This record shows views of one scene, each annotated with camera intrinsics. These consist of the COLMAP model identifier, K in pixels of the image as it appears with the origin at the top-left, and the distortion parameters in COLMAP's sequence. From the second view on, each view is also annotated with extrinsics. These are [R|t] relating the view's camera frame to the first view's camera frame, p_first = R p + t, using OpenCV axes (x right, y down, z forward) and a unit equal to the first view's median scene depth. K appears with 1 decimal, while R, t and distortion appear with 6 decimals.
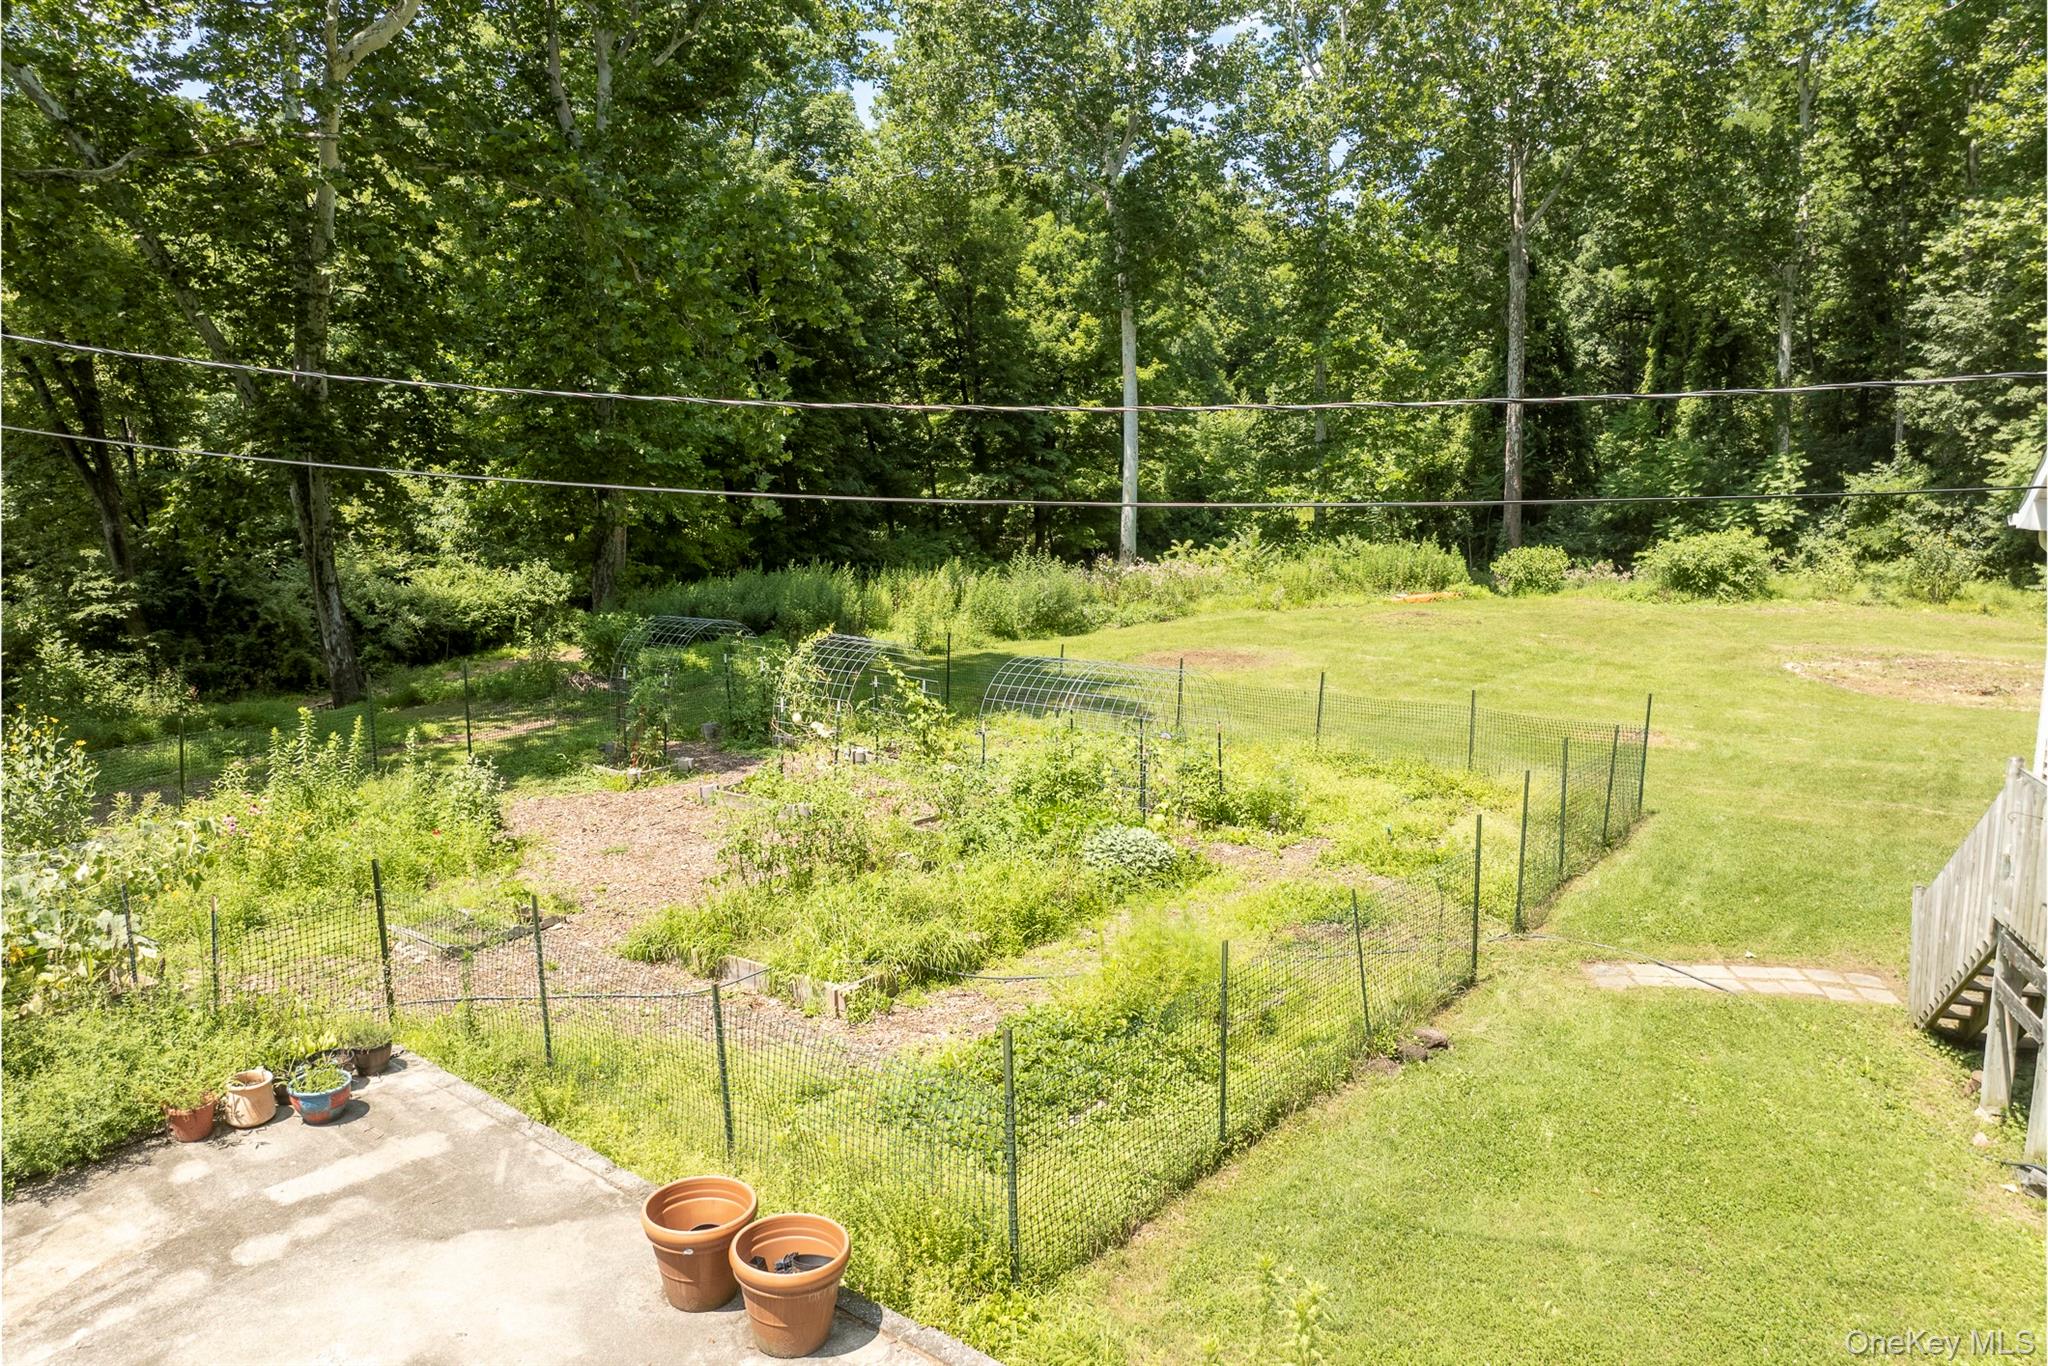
lens RADIAL K [[1409.9, 0, 1025.4], [0, 1409.9, 669.1], [0, 0, 1]] dist [-0.028605, 0.006664]
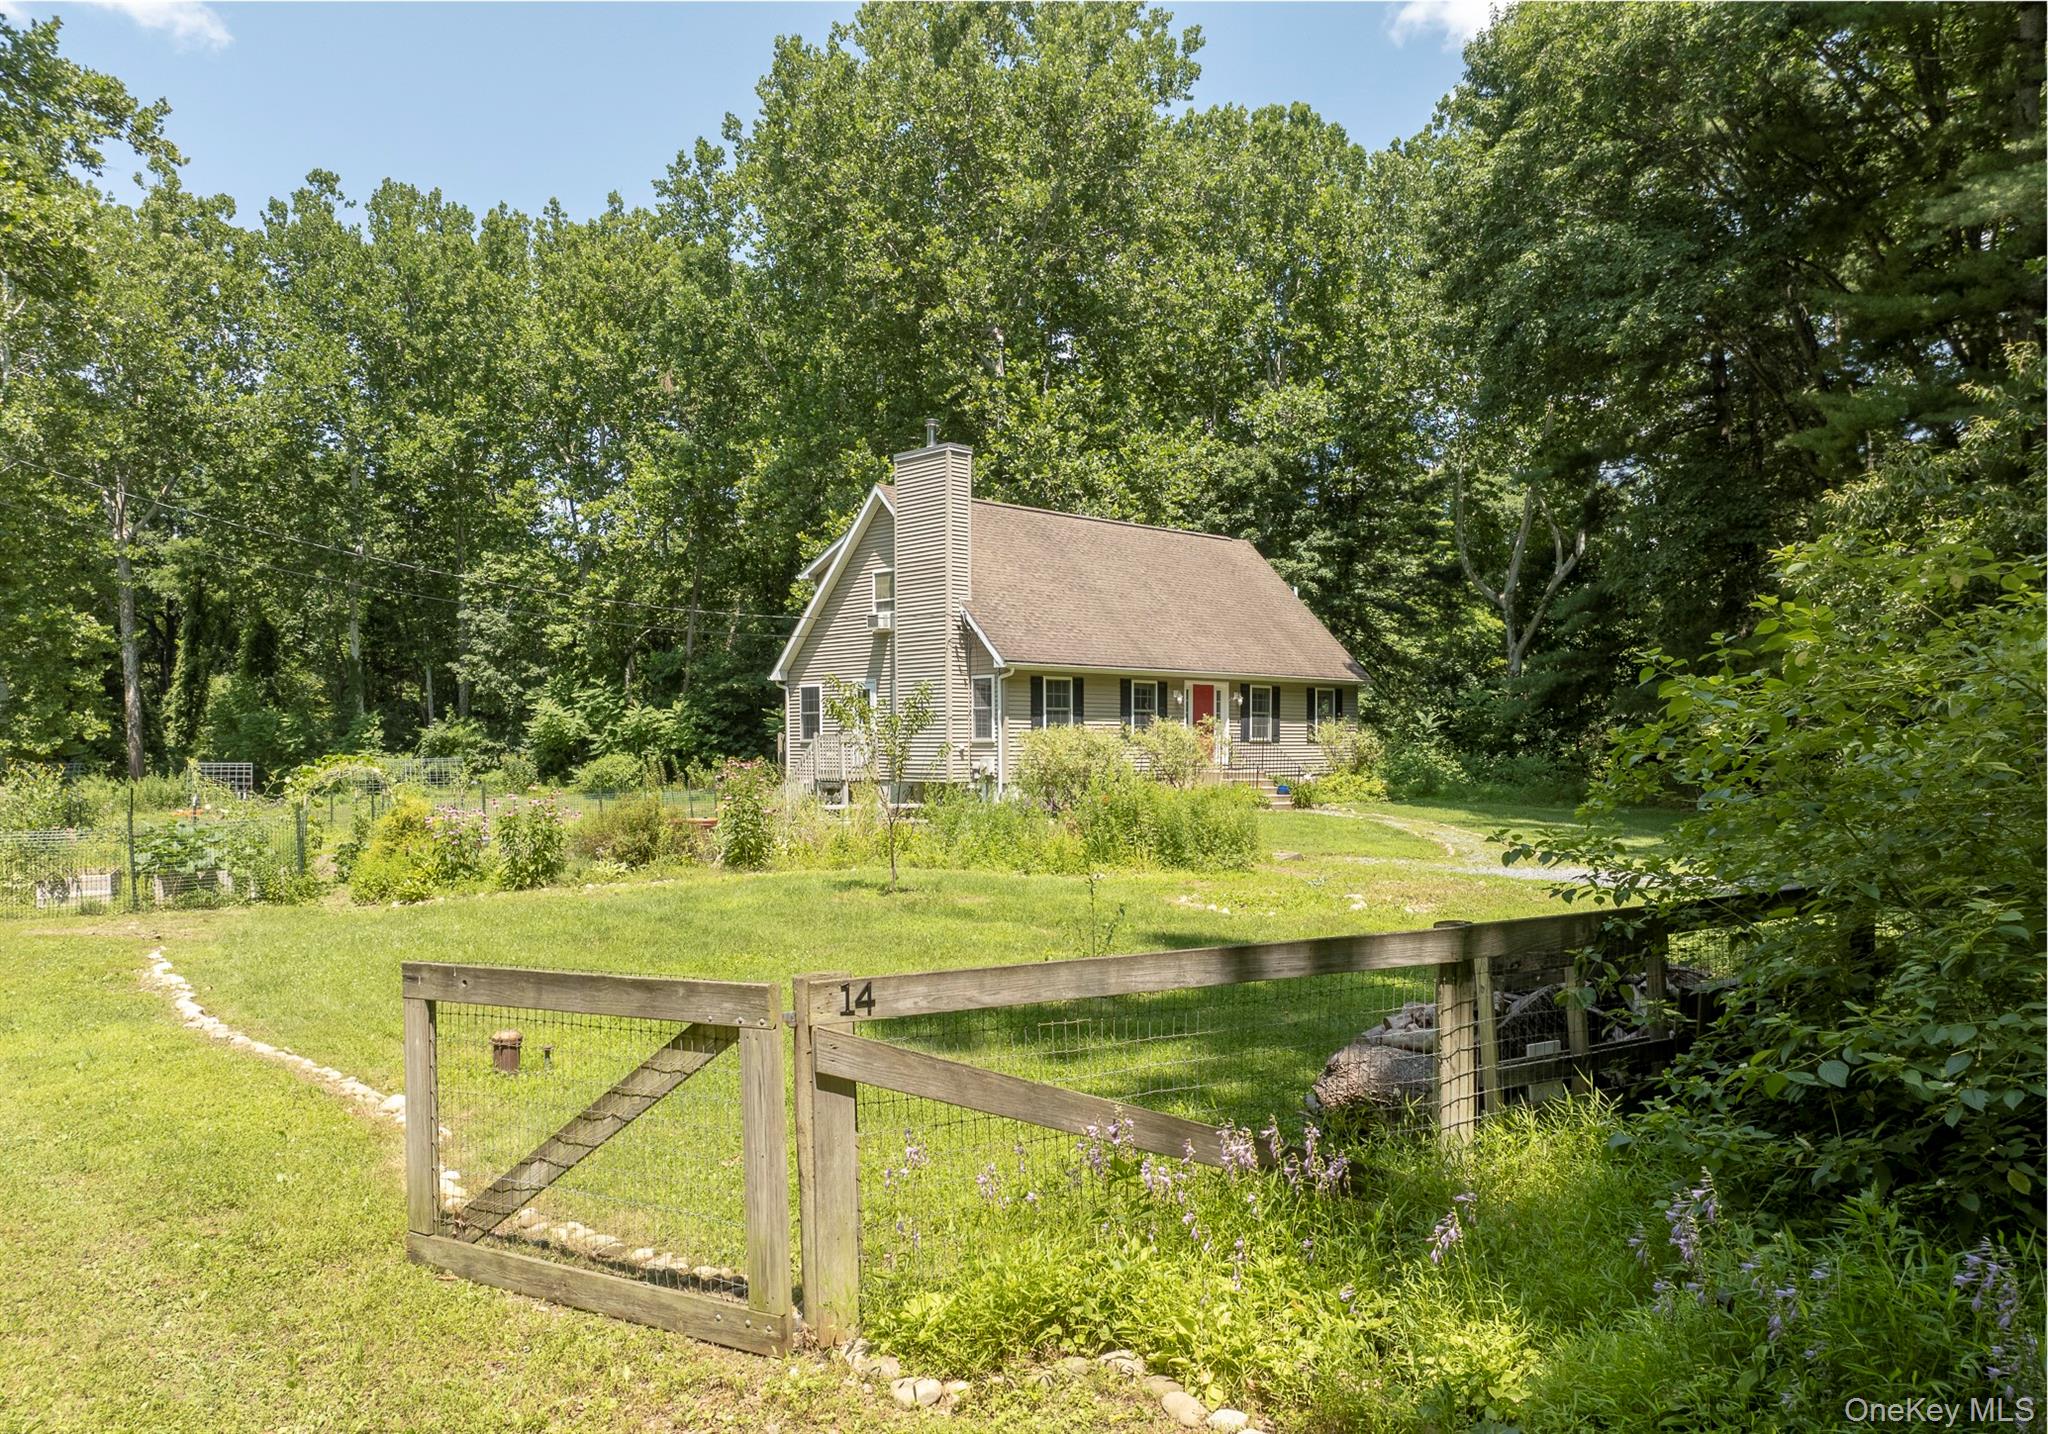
lens RADIAL K [[1435.8, 0, 999.0], [0, 1435.8, 756.2], [0, 0, 1]] dist [-0.008426, -0.000577]
pose [[0.464455, -0.009374, 0.885547, -0.501593], [0.155072, 0.985356, -0.070902, 0.100133], [-0.871914, 0.170254, 0.459107, -0.225217]]
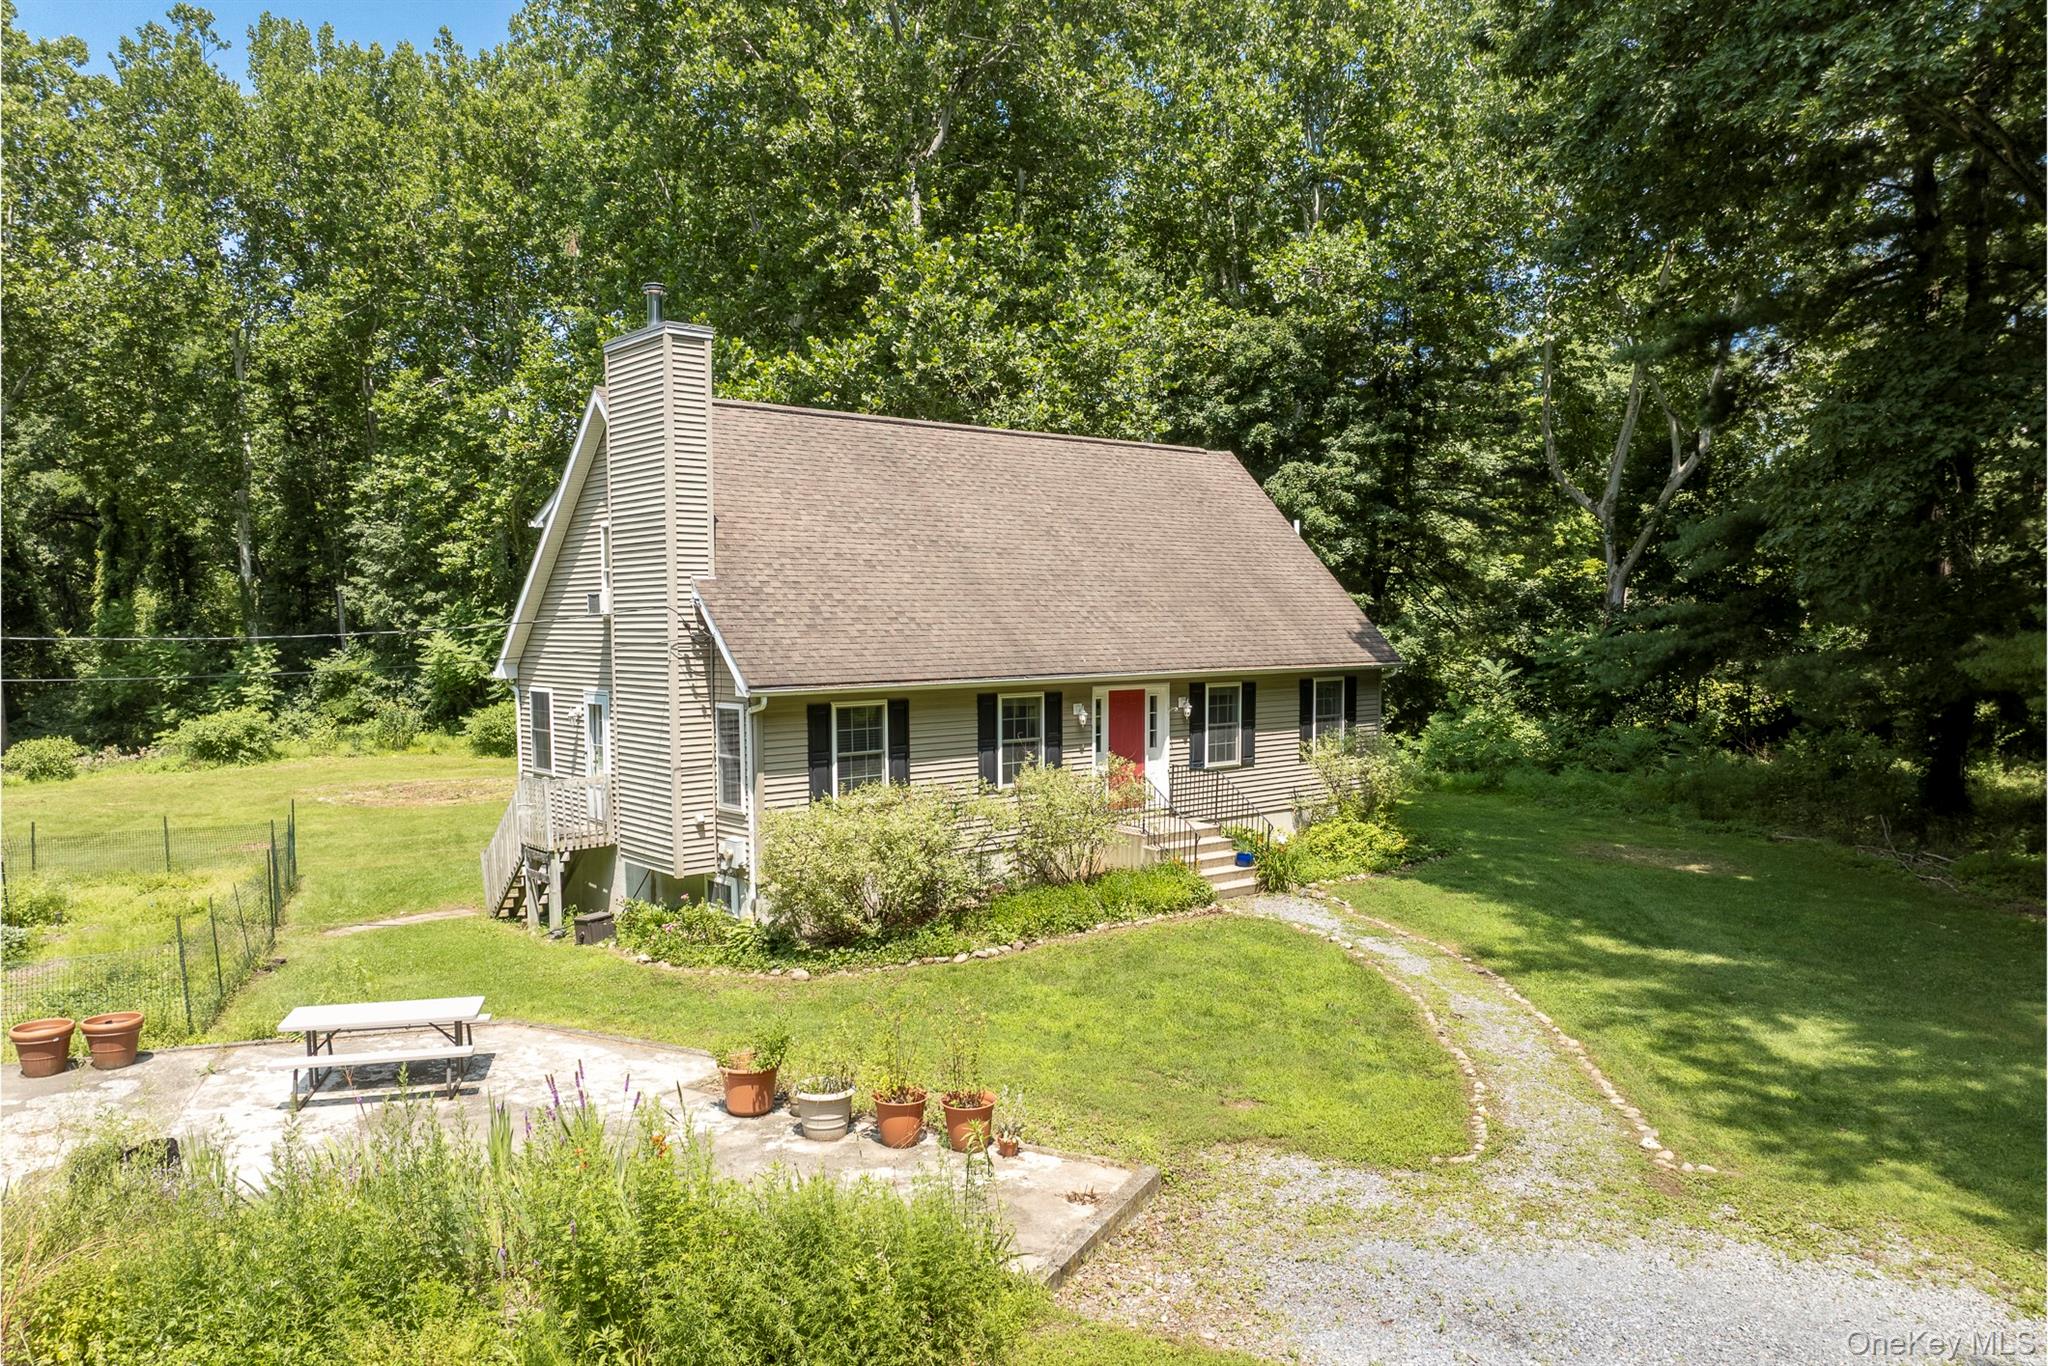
lens RADIAL K [[1409.9, 0, 1024.6], [0, 1409.9, 692.3], [0, 0, 1]] dist [-0.028605, 0.006664]
pose [[0.510229, -0.053734, 0.858359, -0.178331], [0.154988, 0.987451, -0.030313, 0.028548], [-0.845958, 0.148502, 0.512154, -0.192035]]
